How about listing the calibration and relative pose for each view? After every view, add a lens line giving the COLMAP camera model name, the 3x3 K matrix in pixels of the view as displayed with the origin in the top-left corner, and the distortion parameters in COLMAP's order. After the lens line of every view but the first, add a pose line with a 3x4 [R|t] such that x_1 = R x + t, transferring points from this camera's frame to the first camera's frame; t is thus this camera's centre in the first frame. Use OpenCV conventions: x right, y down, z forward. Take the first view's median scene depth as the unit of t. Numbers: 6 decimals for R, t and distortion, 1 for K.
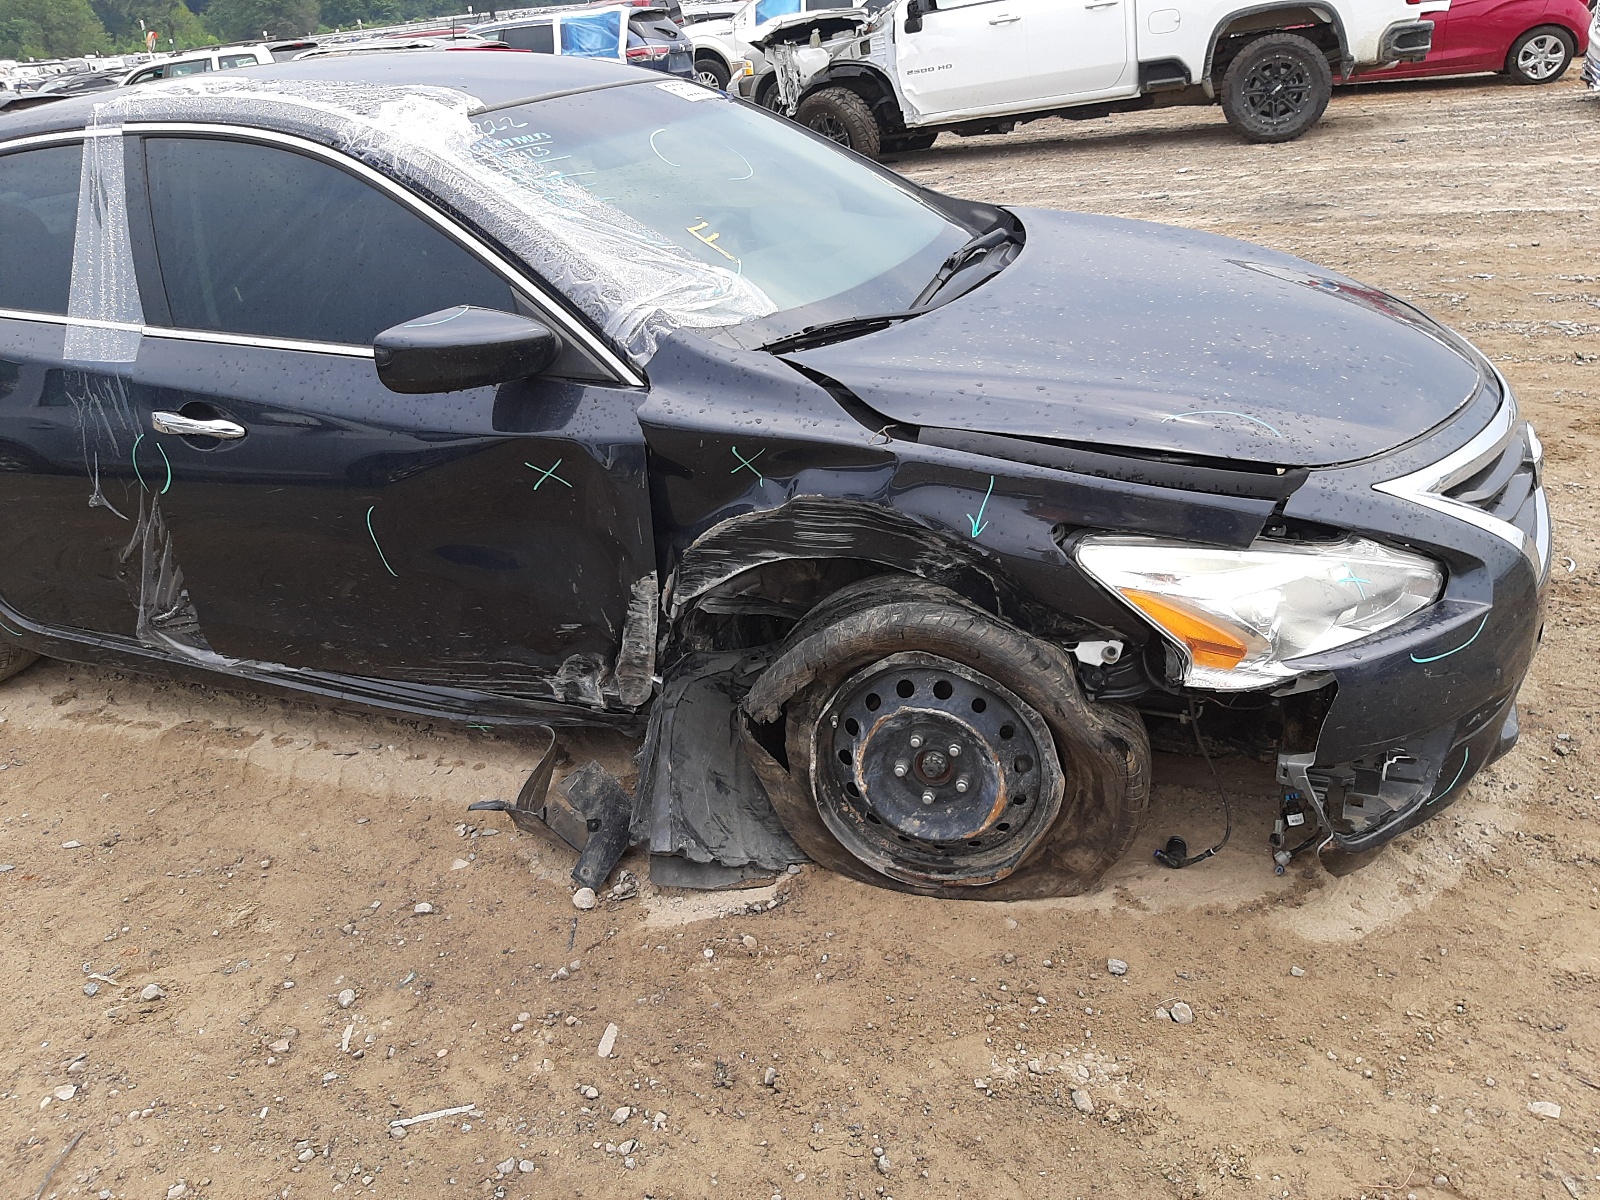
lens RADIAL K [[1222.4, 0, 786.7], [0, 1222.4, 601.7], [0, 0, 1]] dist [0.046701, -0.090458]
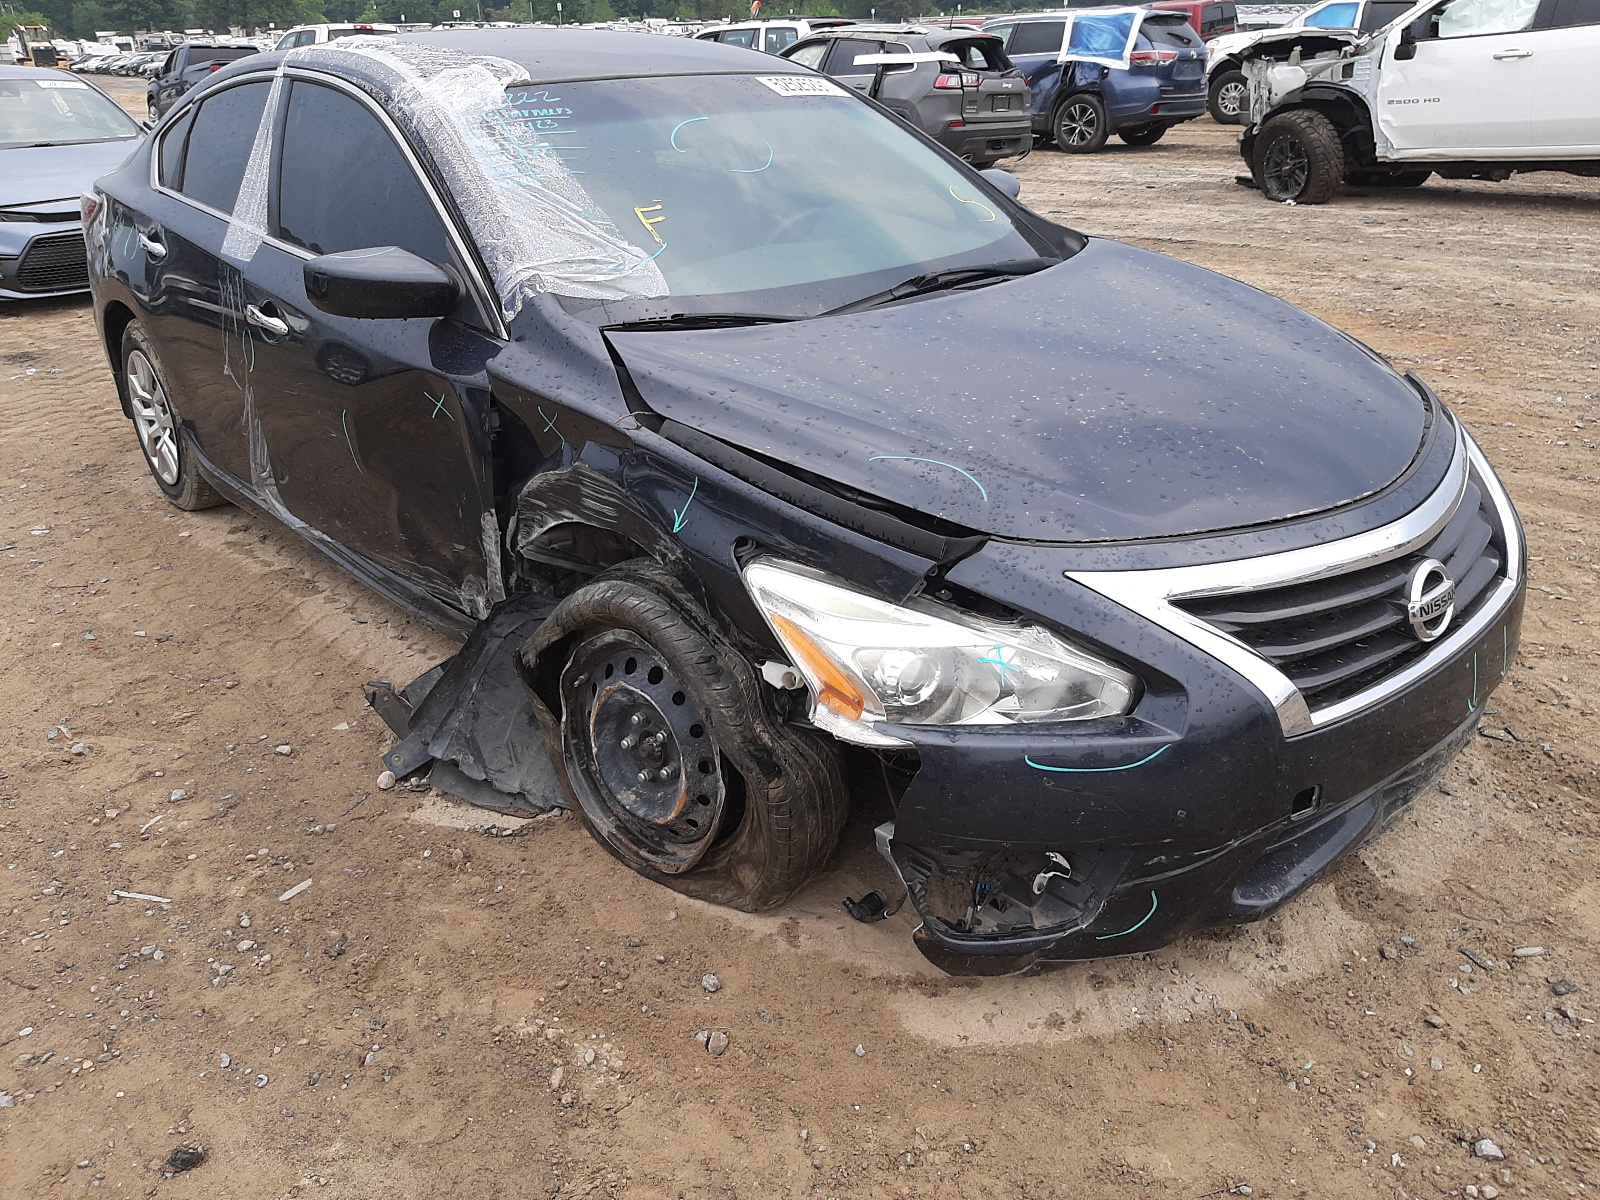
lens RADIAL K [[1222.4, 0, 809.5], [0, 1222.4, 602.9], [0, 0, 1]] dist [0.046701, -0.090458]
pose [[0.906623, 0.236783, -0.349240, 0.566068], [-0.235336, 0.970765, 0.047247, -0.063601], [0.350218, 0.039354, 0.935841, 0.074985]]
